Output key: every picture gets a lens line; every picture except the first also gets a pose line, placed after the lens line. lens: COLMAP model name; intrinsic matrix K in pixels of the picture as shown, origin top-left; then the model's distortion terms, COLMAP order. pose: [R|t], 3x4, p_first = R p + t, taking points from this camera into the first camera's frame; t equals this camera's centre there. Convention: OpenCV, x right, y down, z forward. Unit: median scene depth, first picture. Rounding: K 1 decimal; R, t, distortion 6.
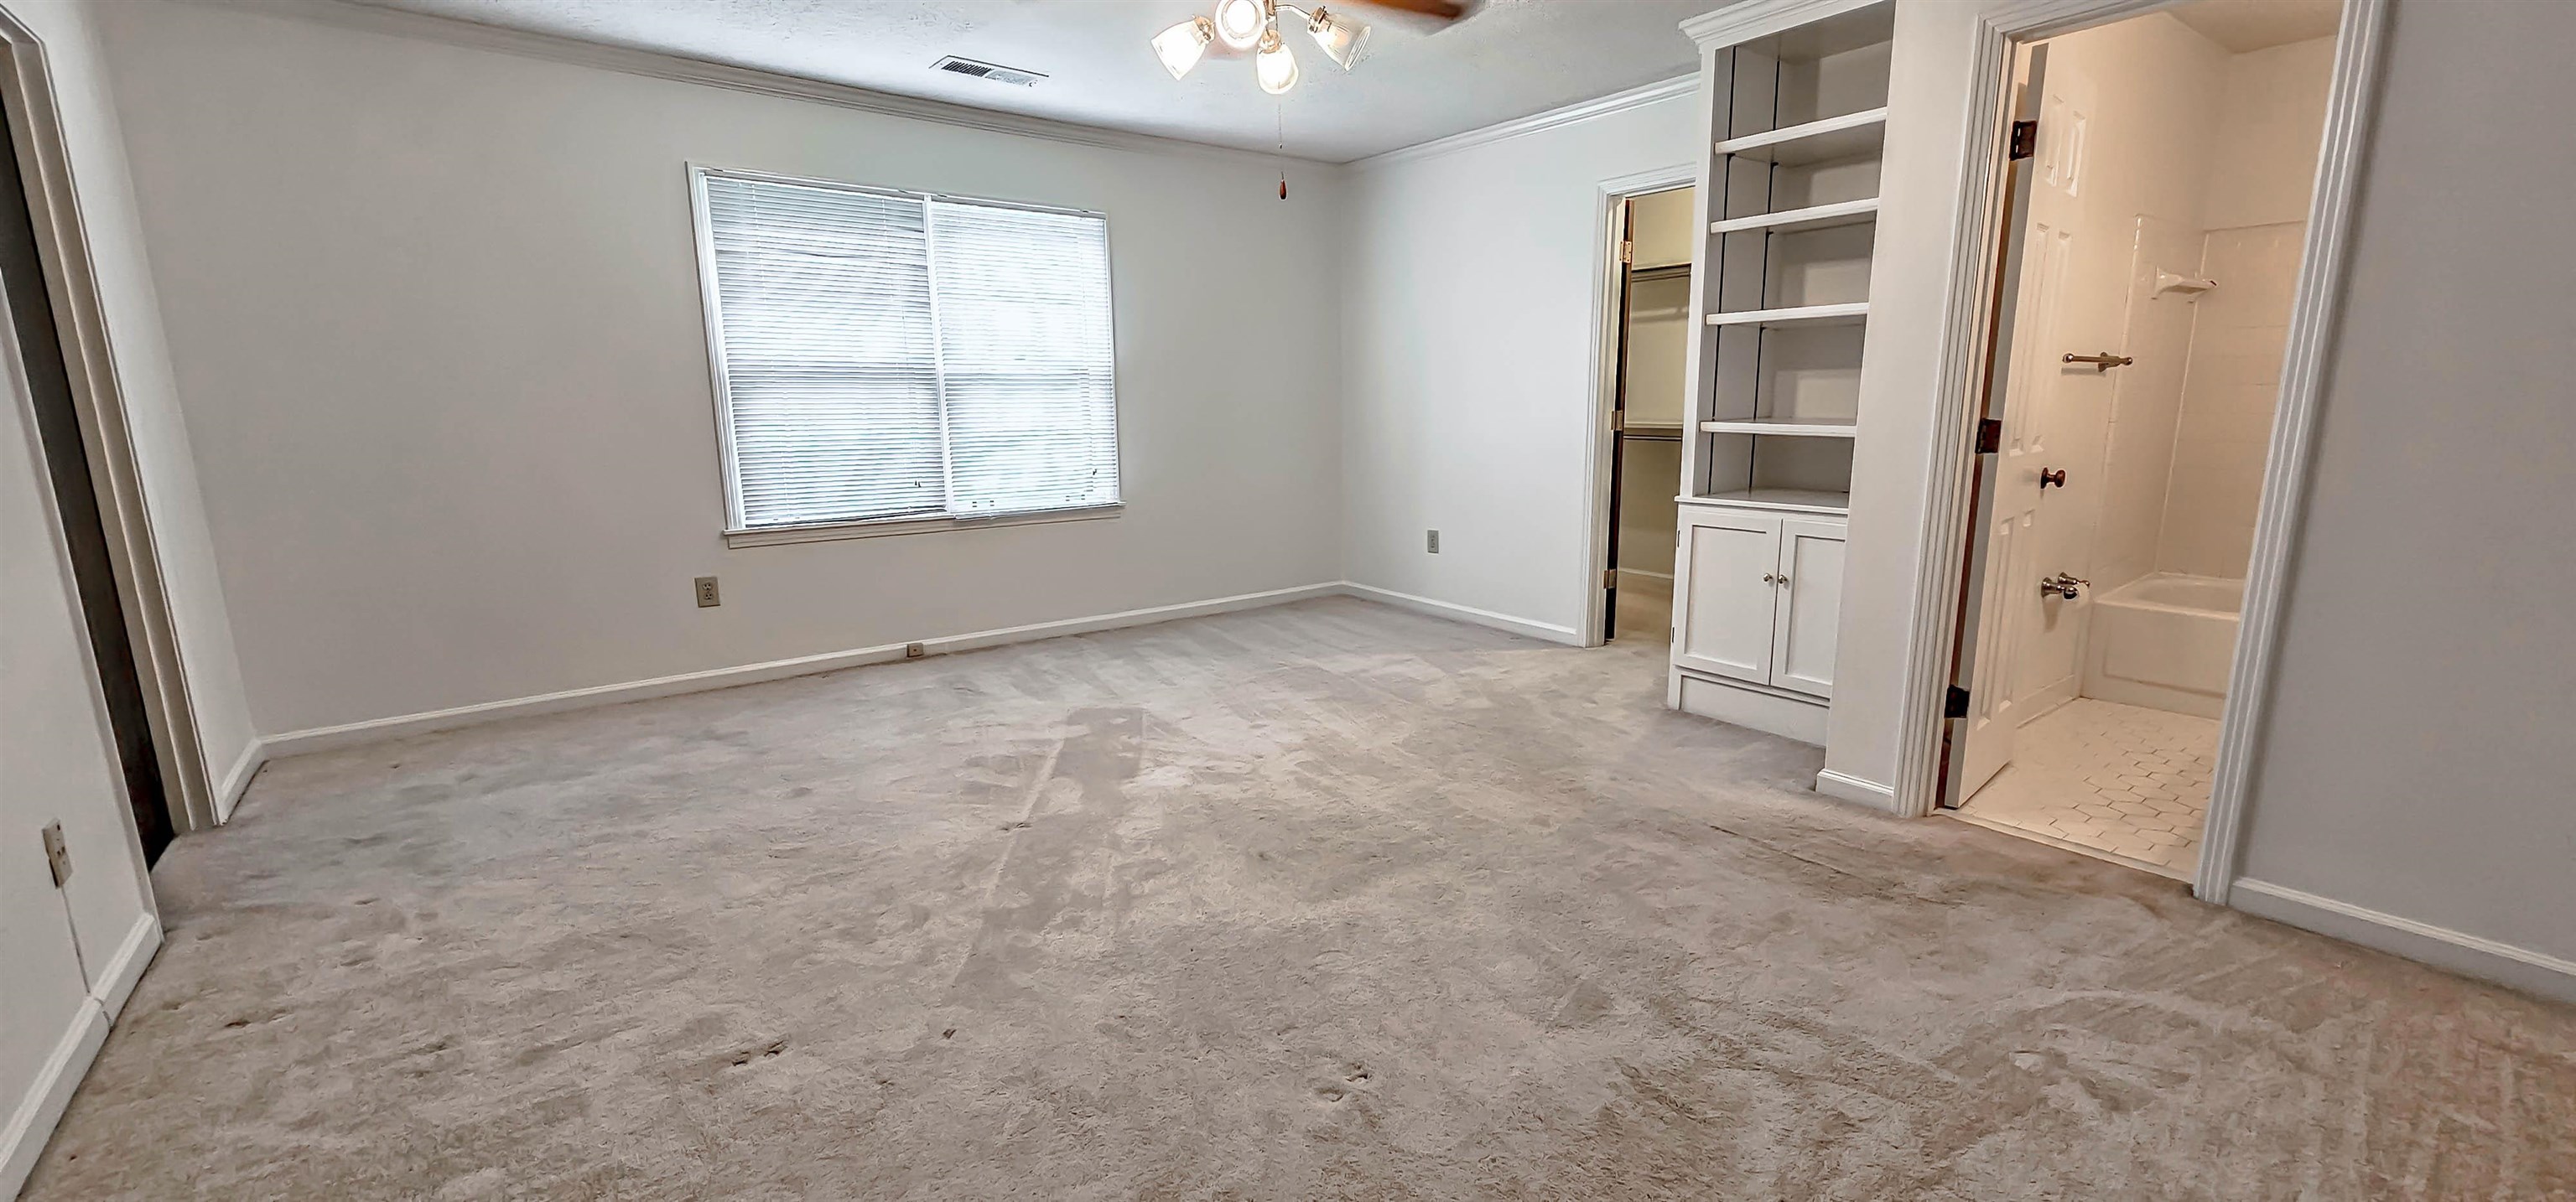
lens RADIAL K [[1040.5, 0, 1320.3], [0, 1040.5, 606.5], [0, 0, 1]] dist [0.001049, 0.000057]
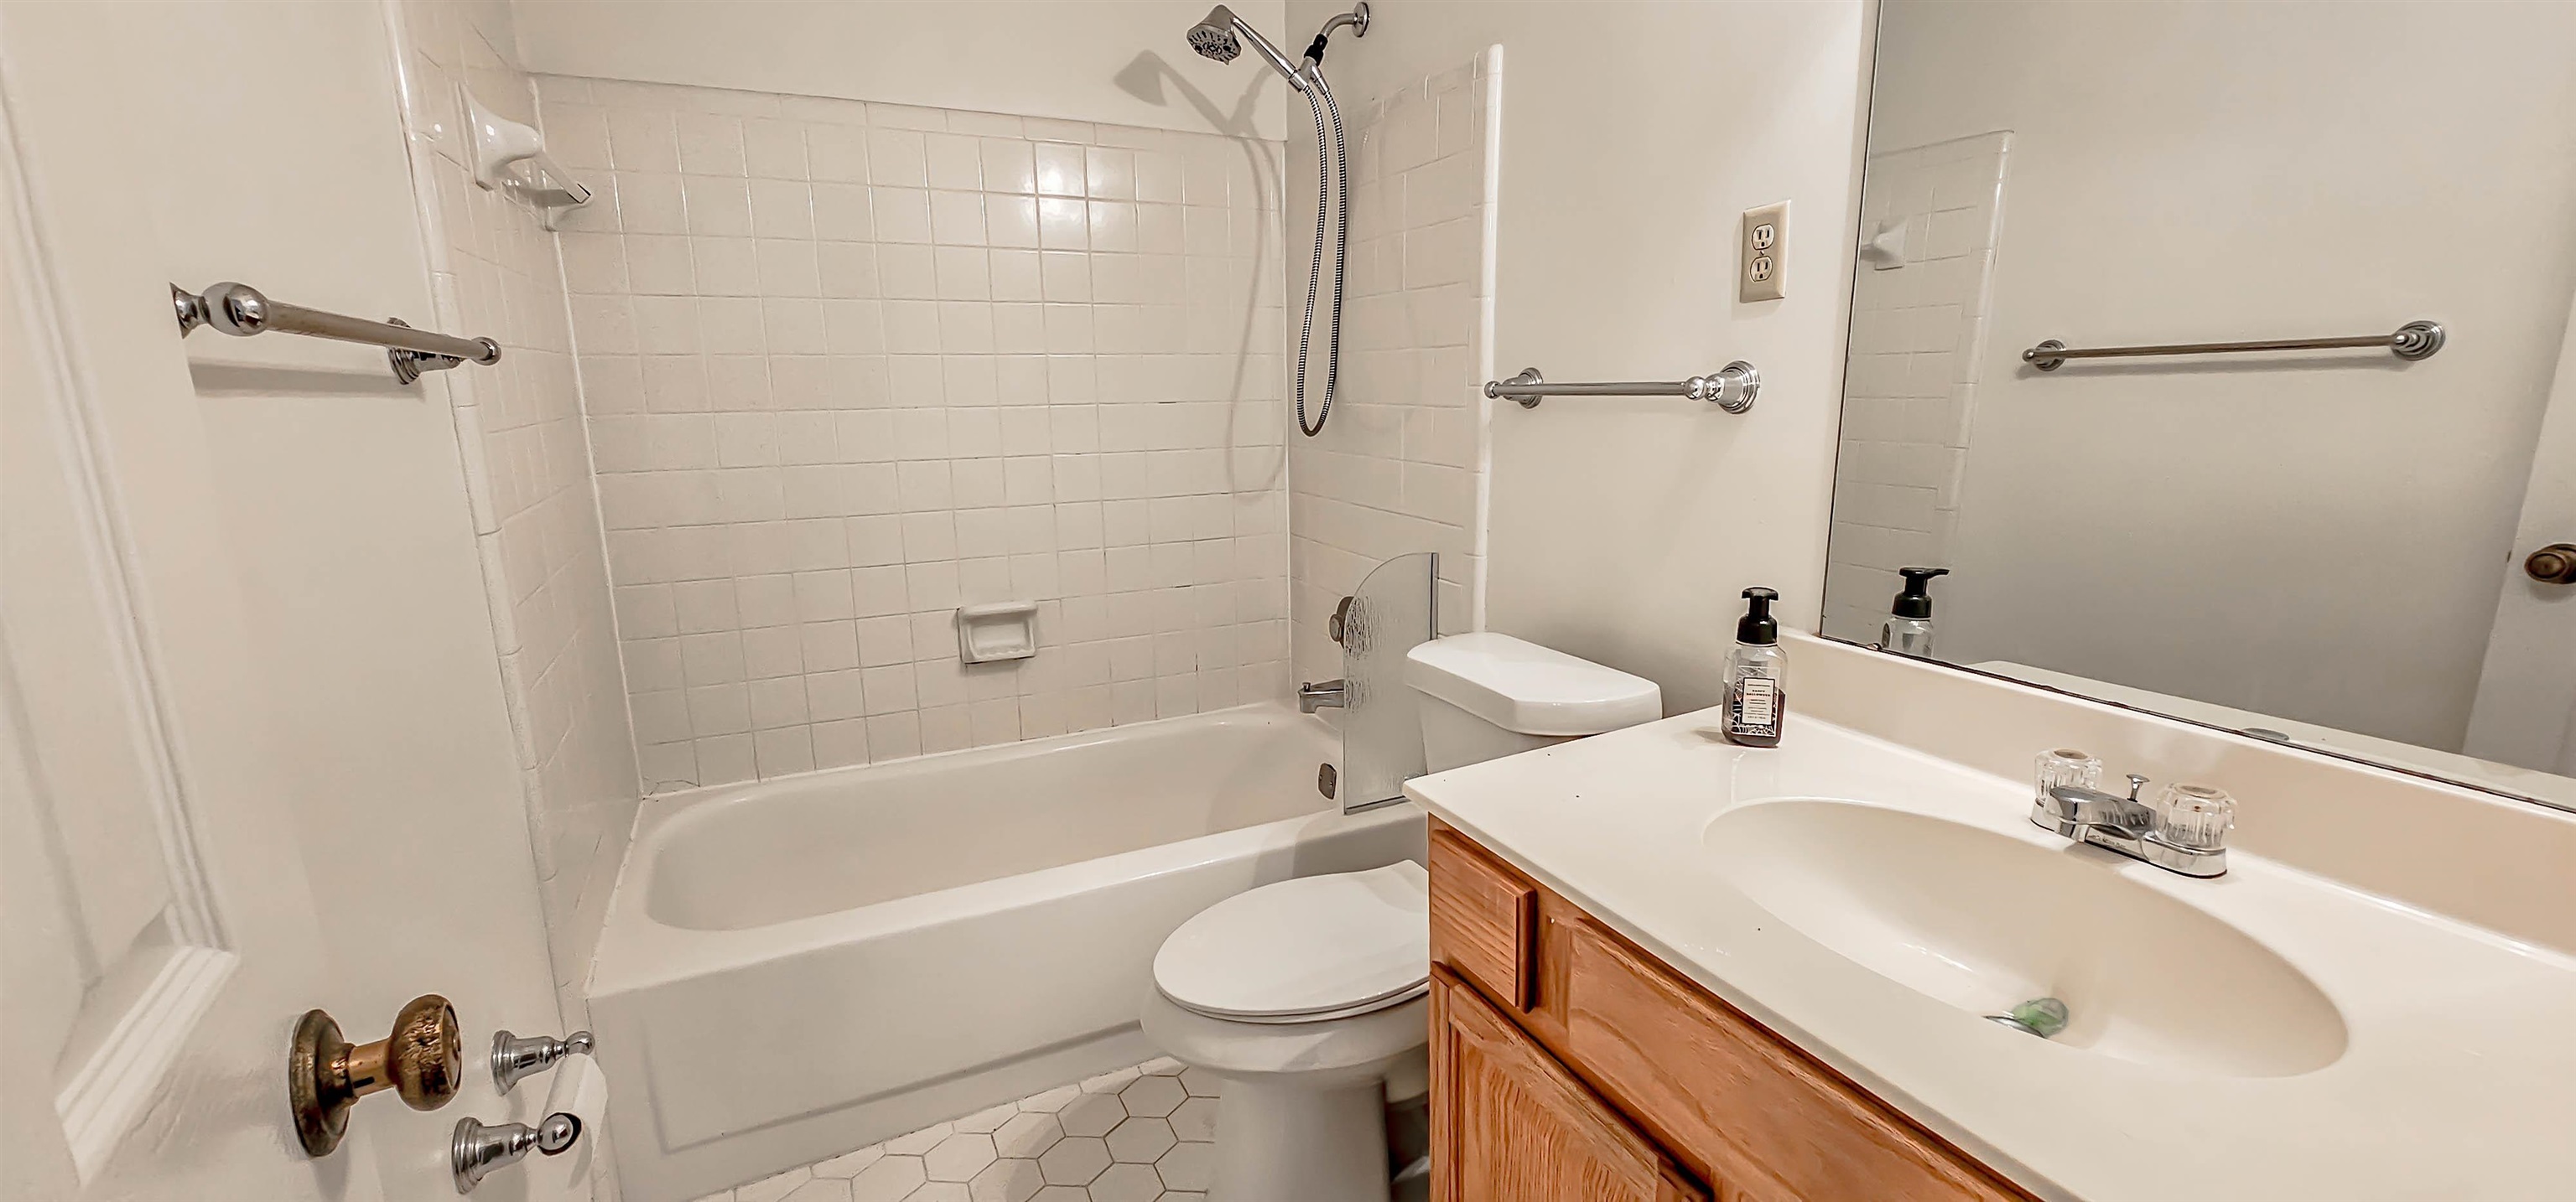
lens RADIAL K [[1040.5, 0, 1320.3], [0, 1040.5, 606.5], [0, 0, 1]] dist [0.001049, 0.000057]
pose [[0.203760, -0.194250, 0.959556, 0.514100], [0.202330, 0.967315, 0.152856, -0.159691], [-0.957885, 0.163001, 0.236403, 0.704555]]
